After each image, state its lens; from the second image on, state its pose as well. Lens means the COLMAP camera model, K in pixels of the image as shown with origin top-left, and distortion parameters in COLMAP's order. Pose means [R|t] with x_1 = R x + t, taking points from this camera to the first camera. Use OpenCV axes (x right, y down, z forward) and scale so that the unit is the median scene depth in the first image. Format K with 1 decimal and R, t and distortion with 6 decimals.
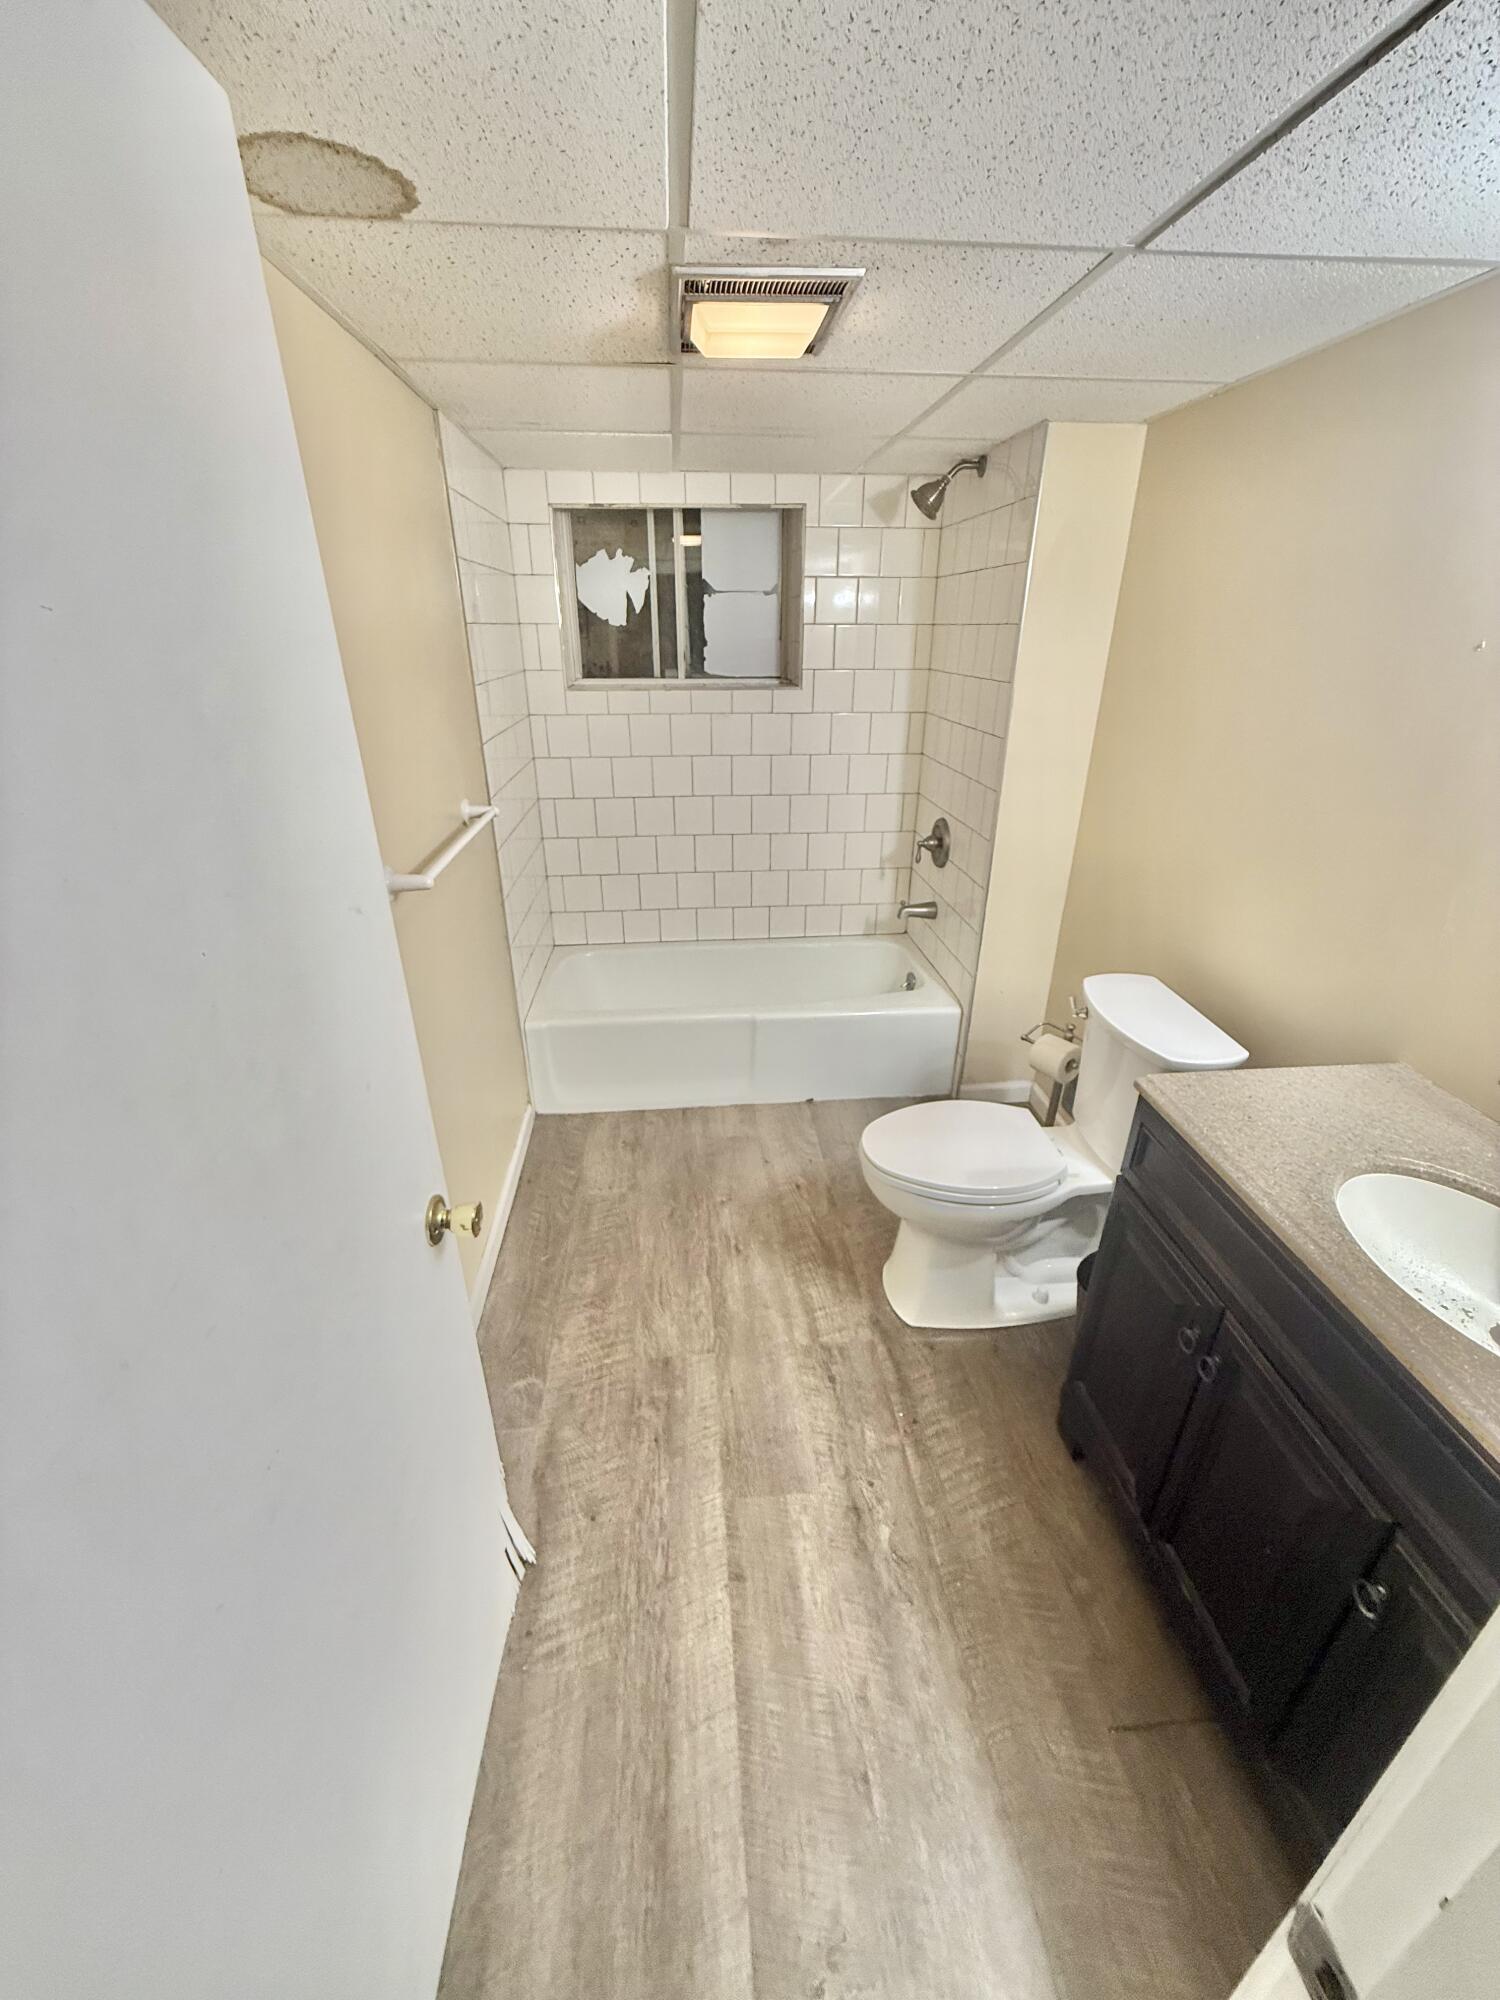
lens RADIAL K [[790.0, 0, 750.0], [0, 790.0, 1000.0], [0, 0, 1]] dist [-0.001300, -0.000349]
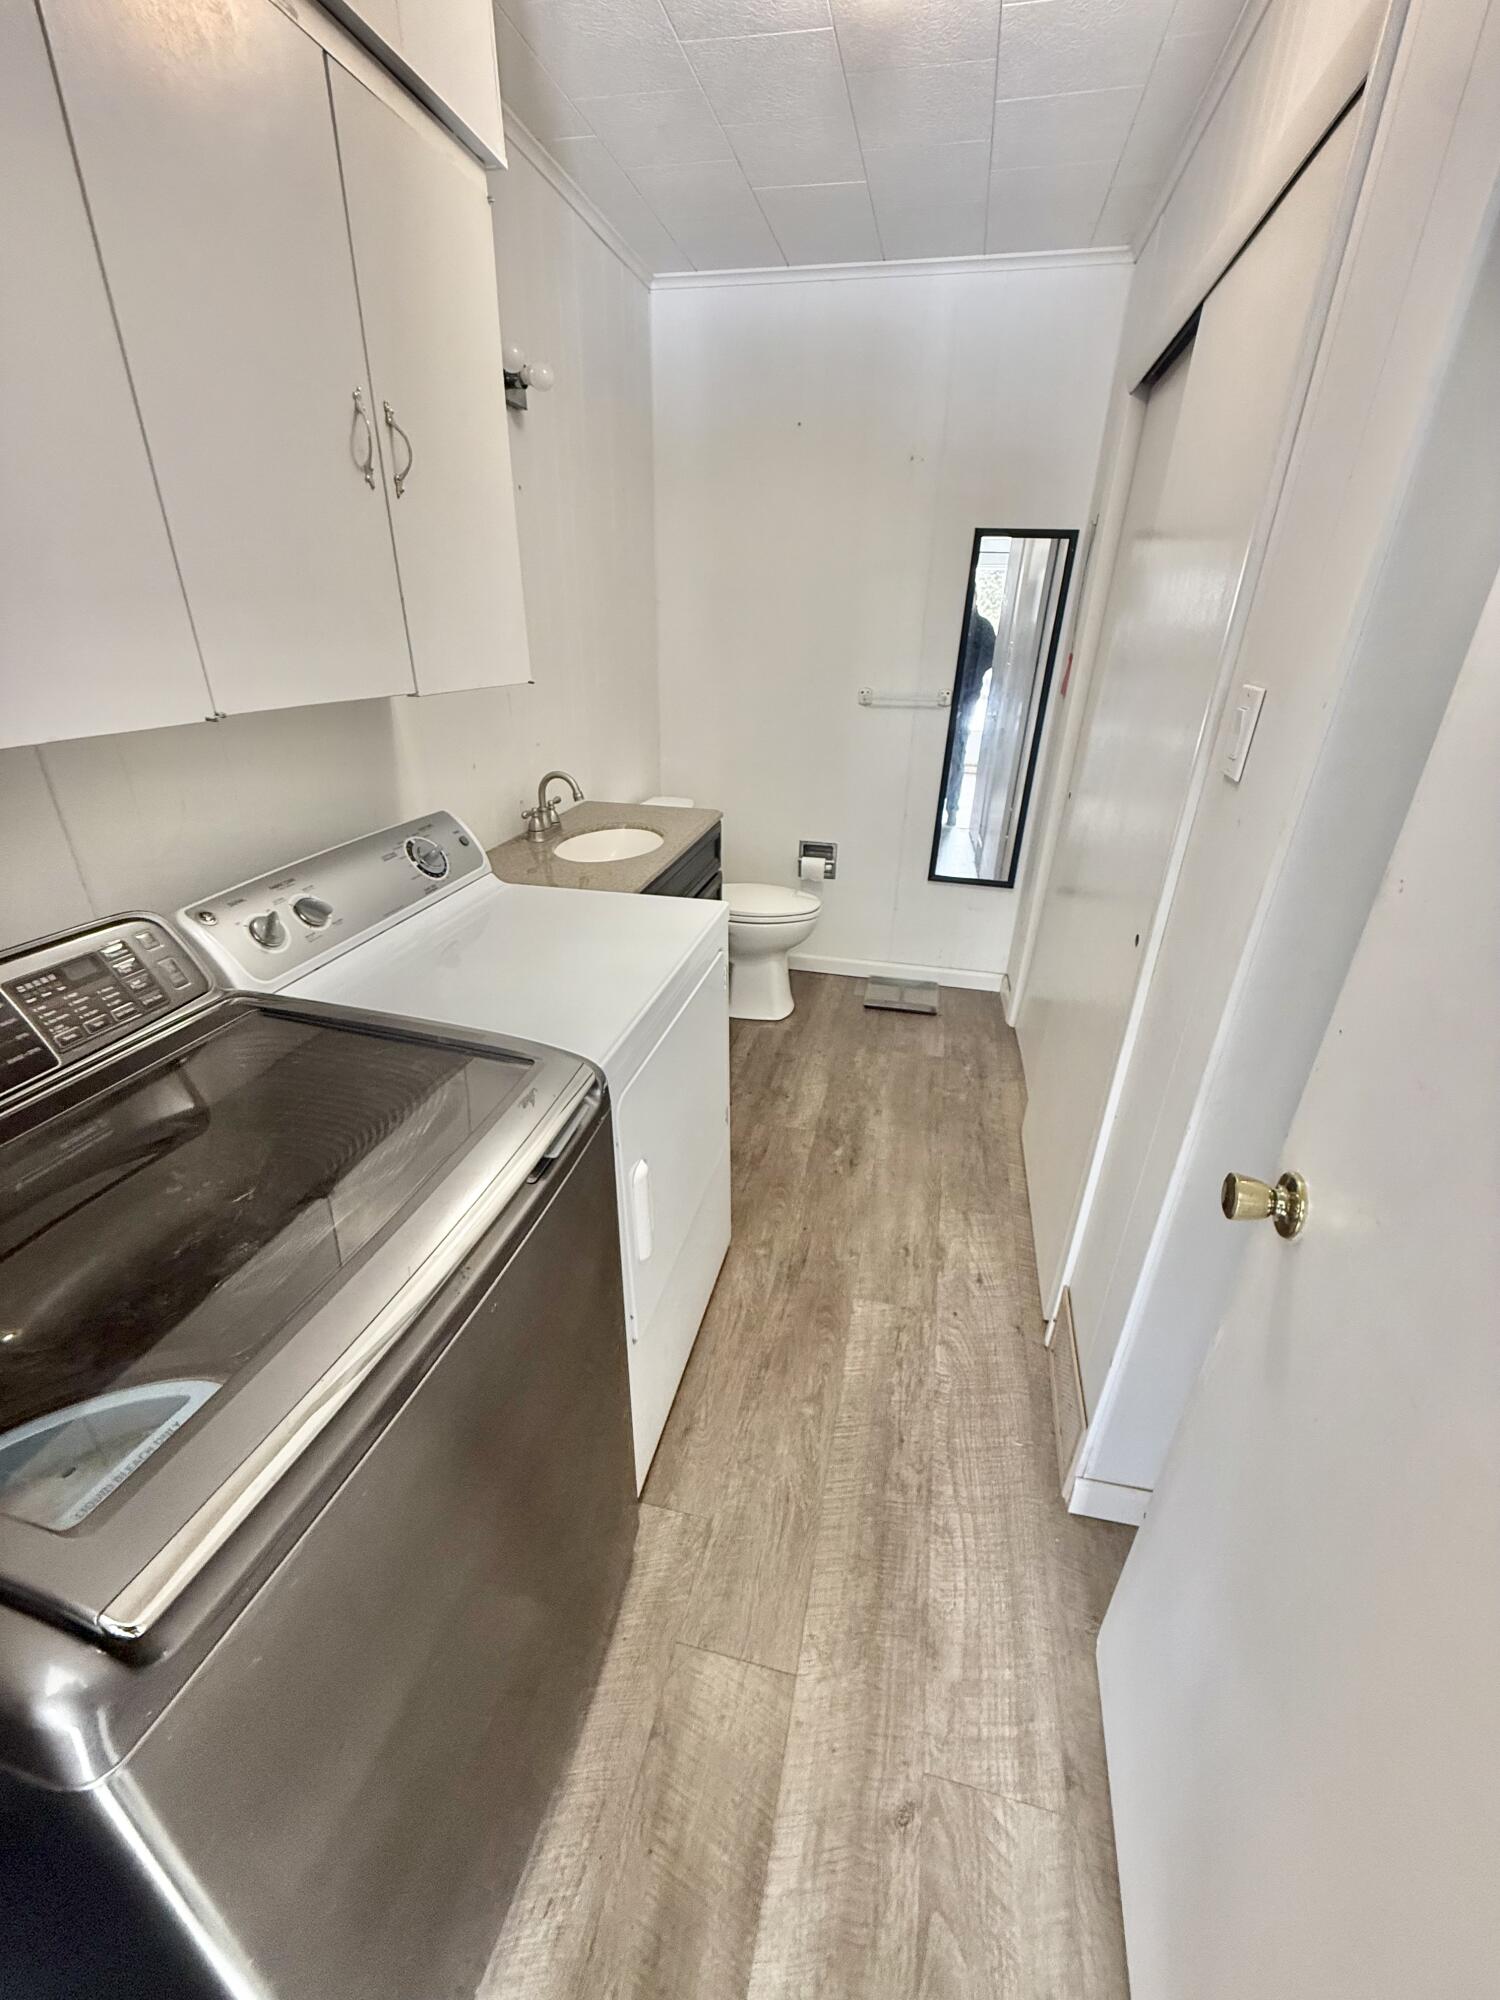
lens RADIAL K [[790.0, 0, 750.0], [0, 790.0, 1000.0], [0, 0, 1]] dist [-0.001300, -0.000349]
pose [[-0.947571, -0.166474, 0.272755, -0.118031], [0.104990, 0.643988, 0.757797, -0.493685], [-0.301805, 0.746703, -0.592746, 1.228363]]
